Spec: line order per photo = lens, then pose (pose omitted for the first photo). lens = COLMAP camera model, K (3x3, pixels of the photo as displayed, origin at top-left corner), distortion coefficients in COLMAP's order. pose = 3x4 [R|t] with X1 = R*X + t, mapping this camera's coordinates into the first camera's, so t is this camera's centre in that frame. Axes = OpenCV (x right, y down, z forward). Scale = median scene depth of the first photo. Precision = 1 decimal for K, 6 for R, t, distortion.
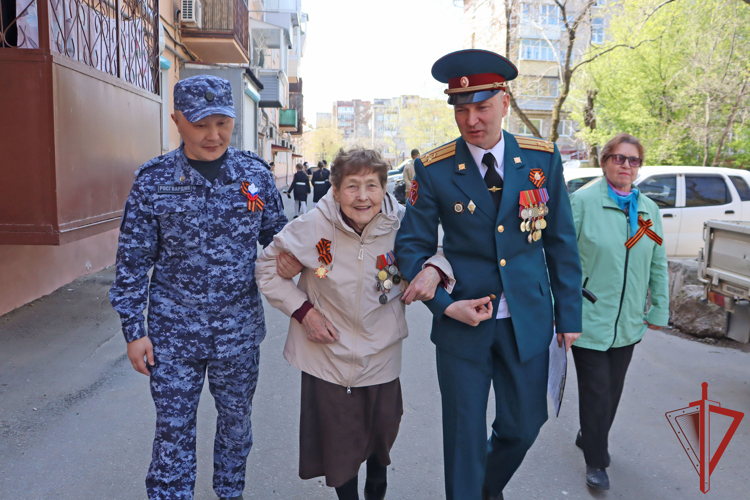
lens RADIAL K [[649.0, 0, 376.0], [0, 649.0, 249.9], [0, 0, 1]] dist [-0.017149, -0.005278]
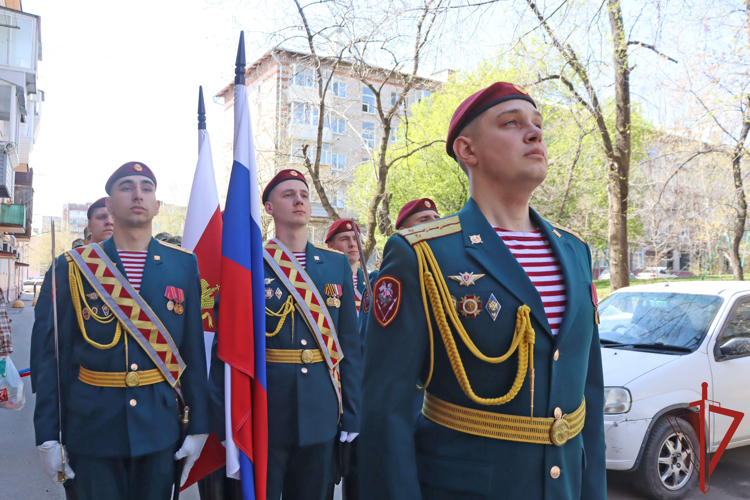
lens RADIAL K [[682.4, 0, 373.0], [0, 682.4, 249.8], [0, 0, 1]] dist [-0.040402, -0.009891]
pose [[0.933938, 0.010000, 0.357296, -0.022655], [0.049352, 0.986427, -0.156608, -0.017477], [-0.354013, 0.163895, 0.920768, 0.122163]]
